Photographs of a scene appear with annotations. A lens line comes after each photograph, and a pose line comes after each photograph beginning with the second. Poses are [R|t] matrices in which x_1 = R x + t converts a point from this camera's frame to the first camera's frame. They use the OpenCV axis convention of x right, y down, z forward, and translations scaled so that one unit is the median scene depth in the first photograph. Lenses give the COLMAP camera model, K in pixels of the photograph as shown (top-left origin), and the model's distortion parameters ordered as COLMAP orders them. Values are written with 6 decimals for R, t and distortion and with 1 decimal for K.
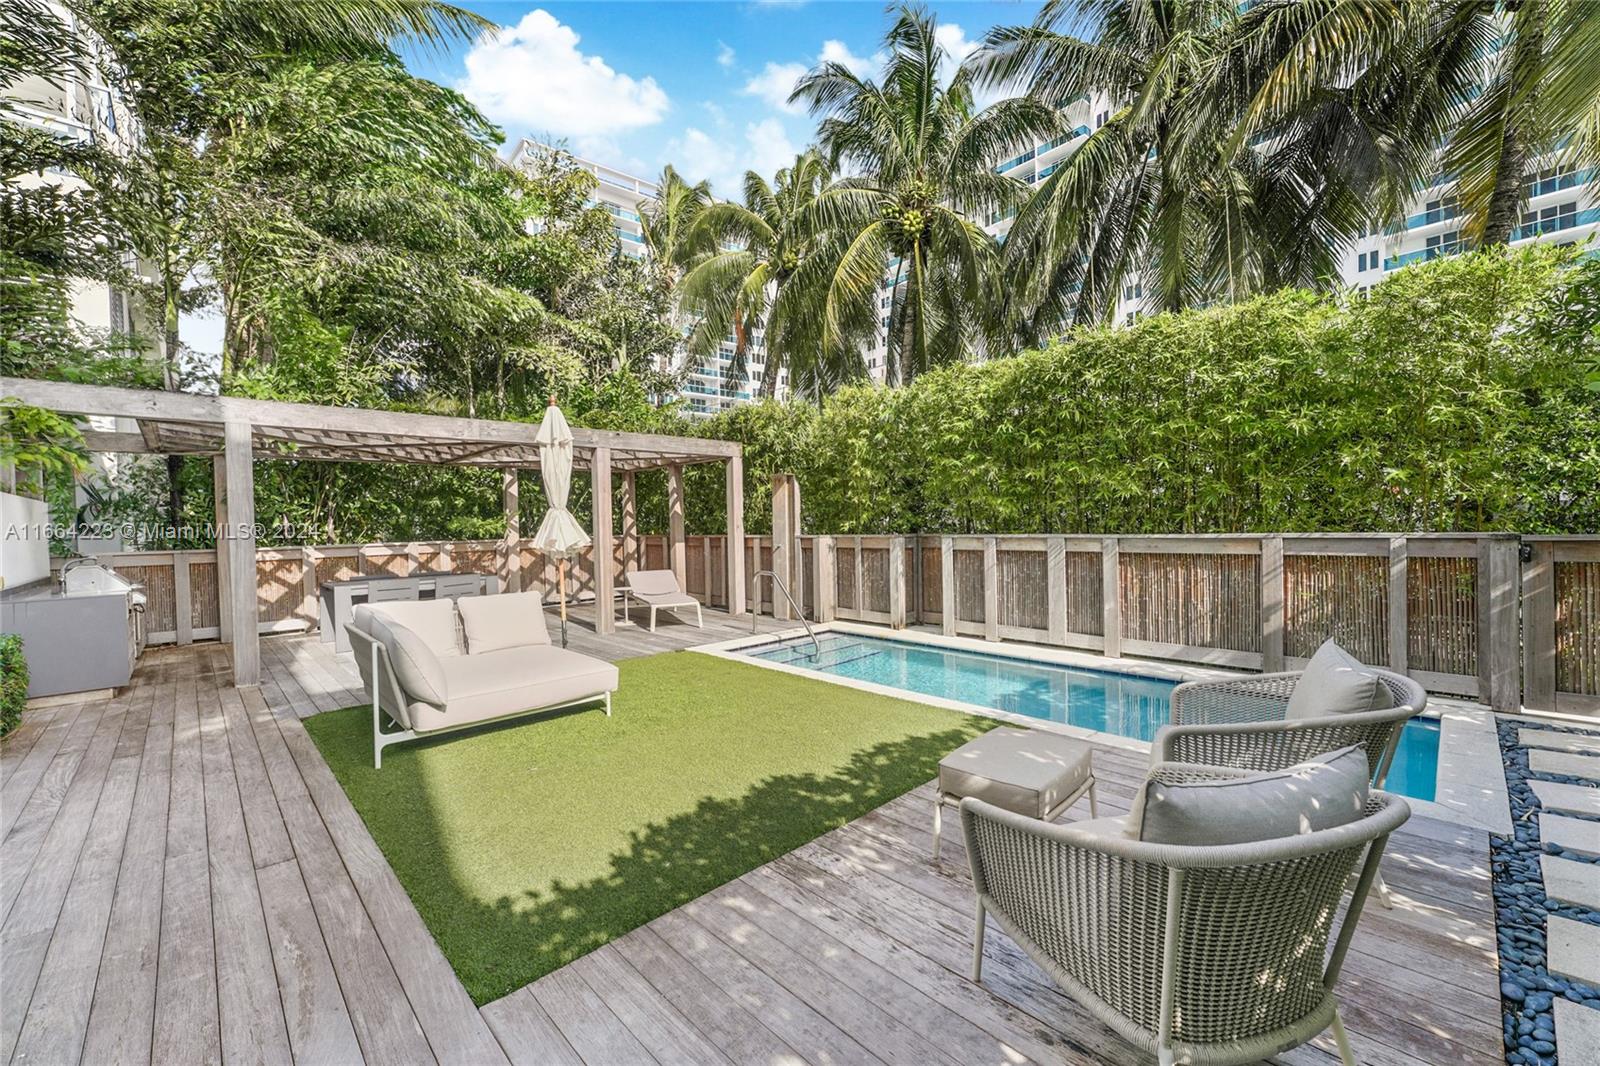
lens RADIAL K [[645.6, 0, 800.3], [0, 645.6, 532.1], [0, 0, 1]] dist [-0.000705, -0.000592]
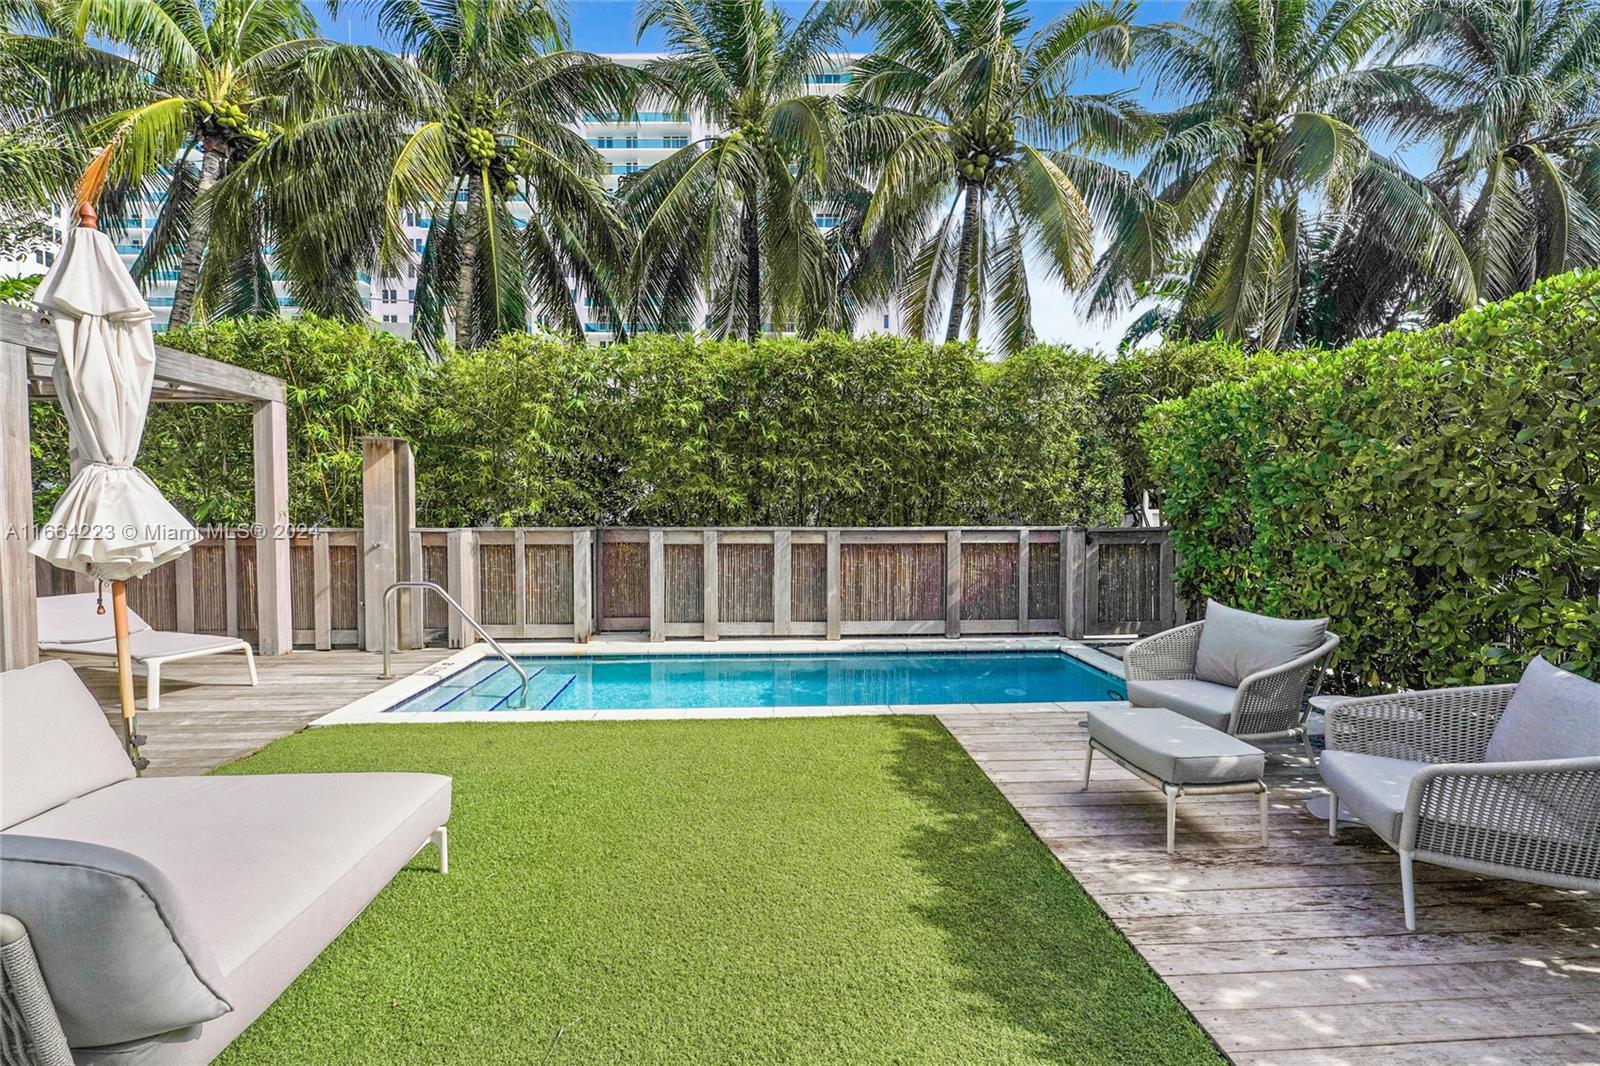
lens RADIAL K [[645.6, 0, 797.6], [0, 645.6, 535.2], [0, 0, 1]] dist [-0.000705, -0.000592]
pose [[0.650647, -0.007360, 0.759345, -0.386608], [-0.003946, 0.999907, 0.013072, 0.002666], [-0.759370, -0.011502, 0.650557, 0.338545]]
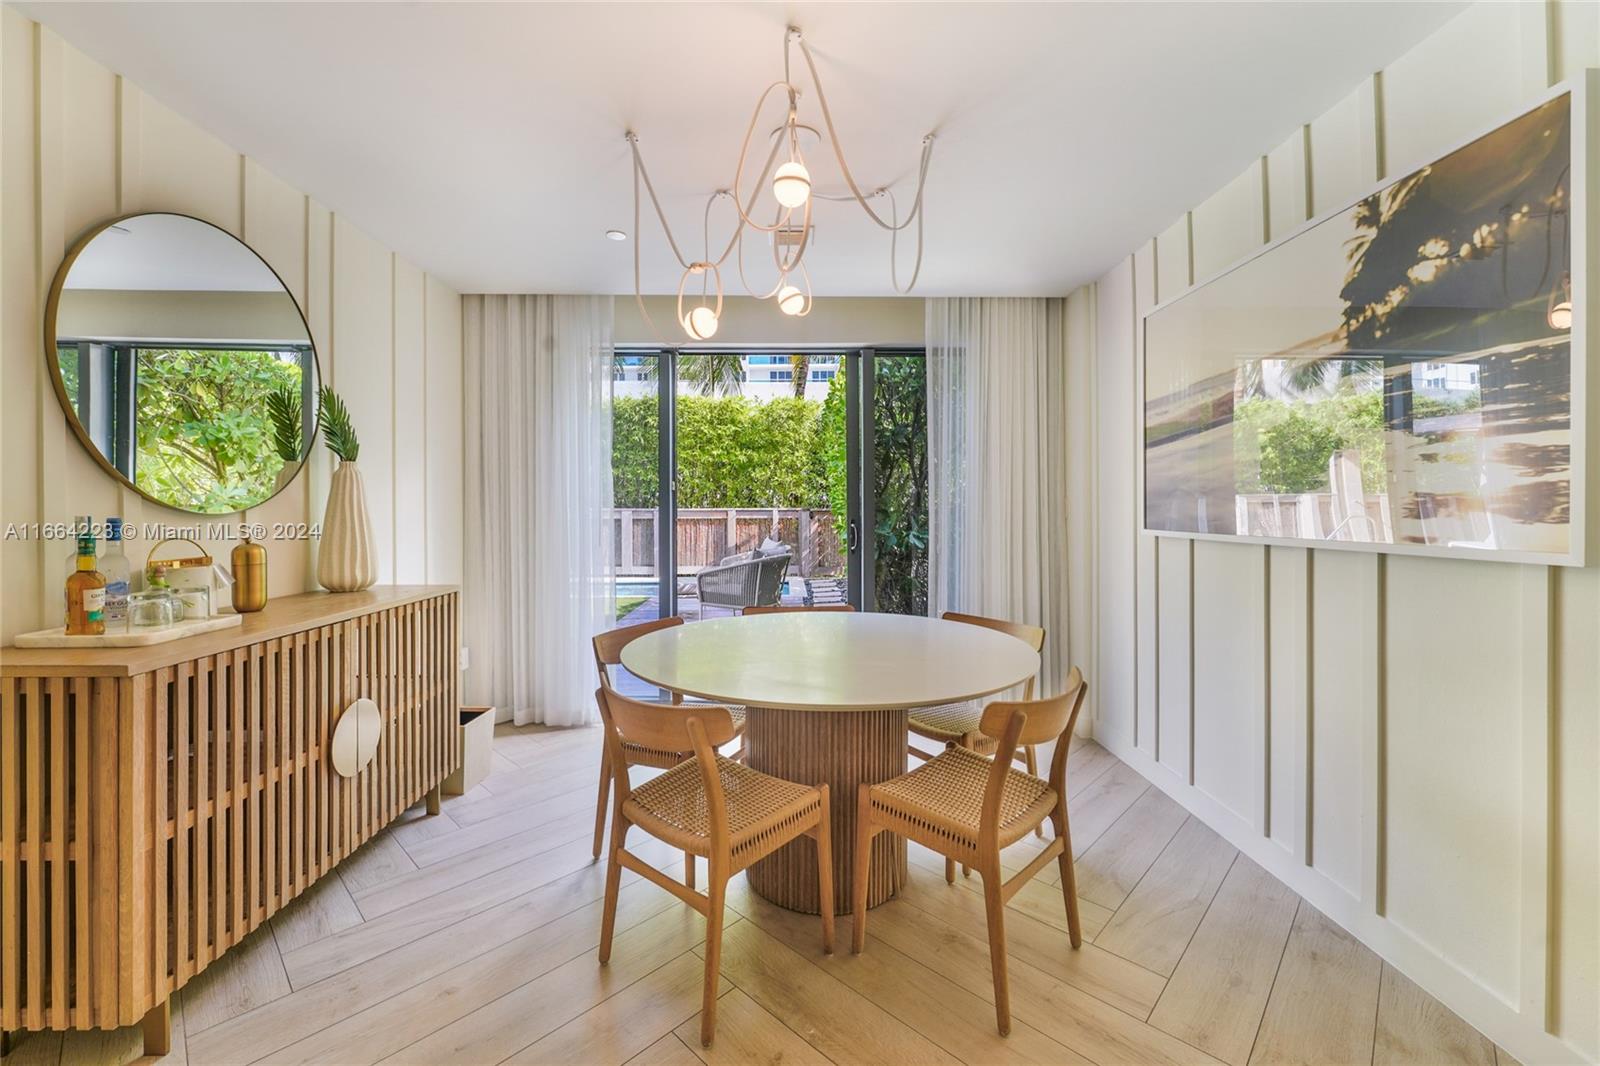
lens RADIAL K [[645.6, 0, 796.3], [0, 645.6, 508.8], [0, 0, 1]] dist [-0.000705, -0.000592]
pose [[0.682411, 0.016132, 0.730791, -0.574097], [-0.002253, 0.999798, -0.019966, 0.039174], [-0.730966, 0.011978, 0.682309, -0.514250]]
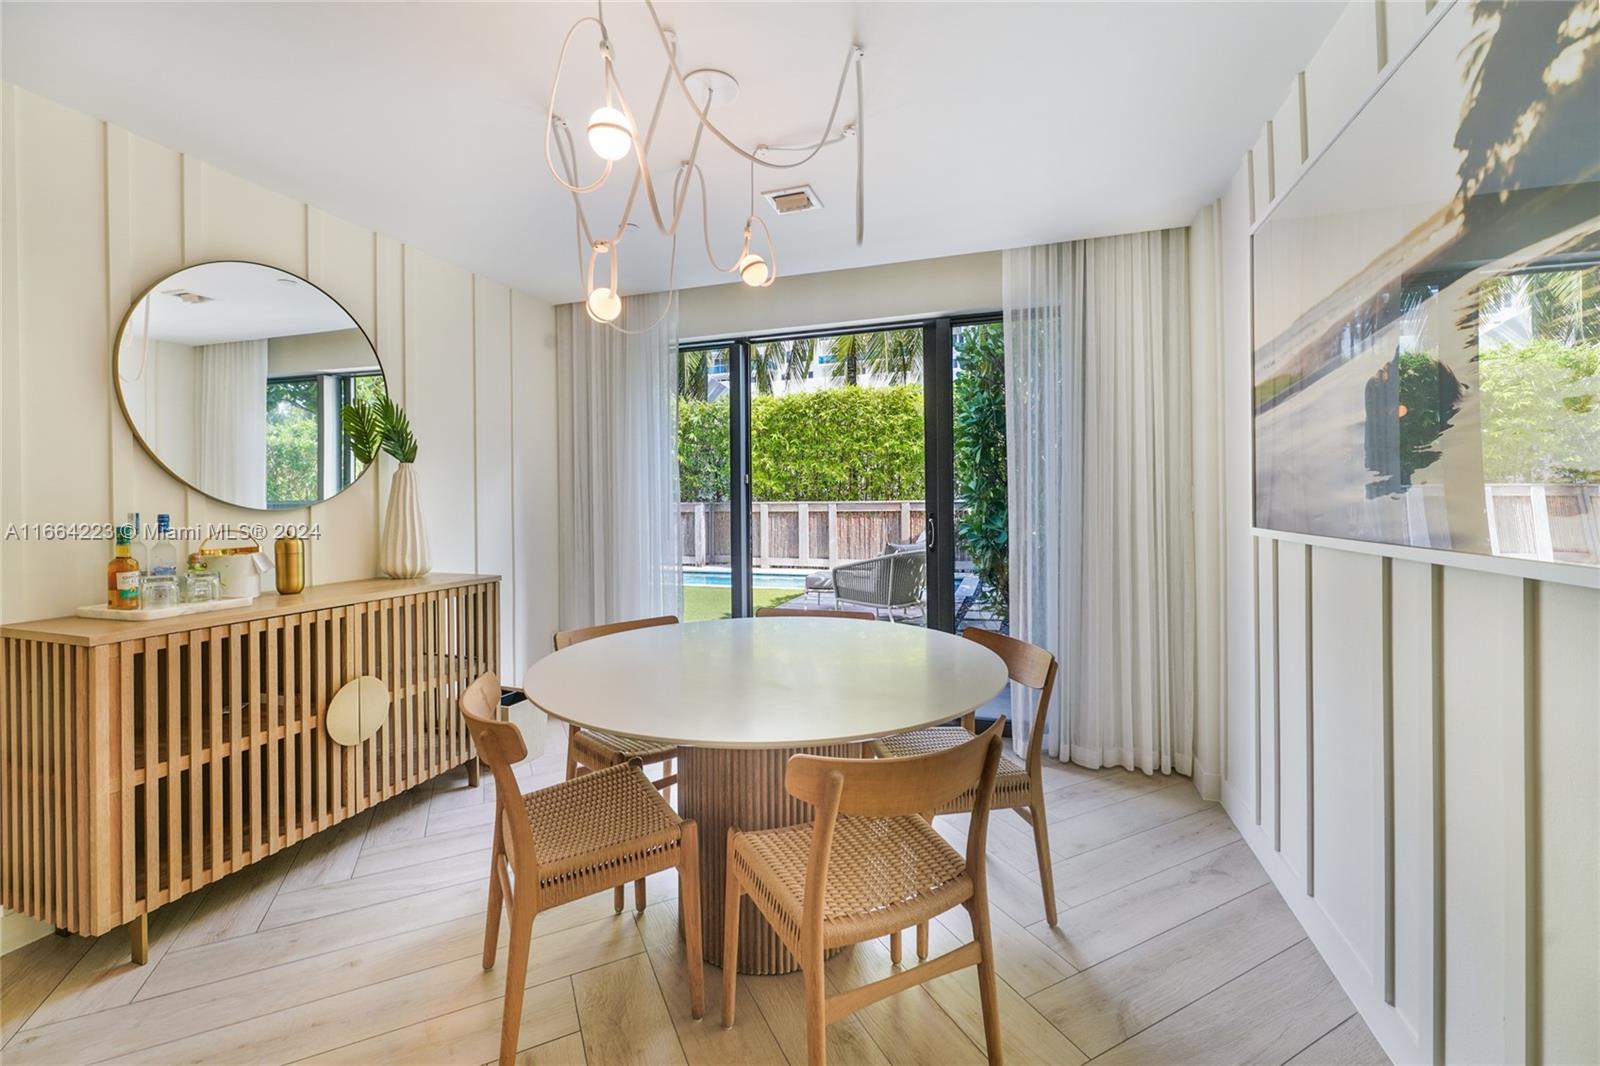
lens RADIAL K [[645.6, 0, 812.8], [0, 645.6, 502.0], [0, 0, 1]] dist [-0.000705, -0.000592]
pose [[0.886530, 0.009439, 0.462575, -0.405994], [-0.001587, 0.999848, -0.017361, 0.036677], [-0.462668, 0.014657, 0.886410, -0.578298]]
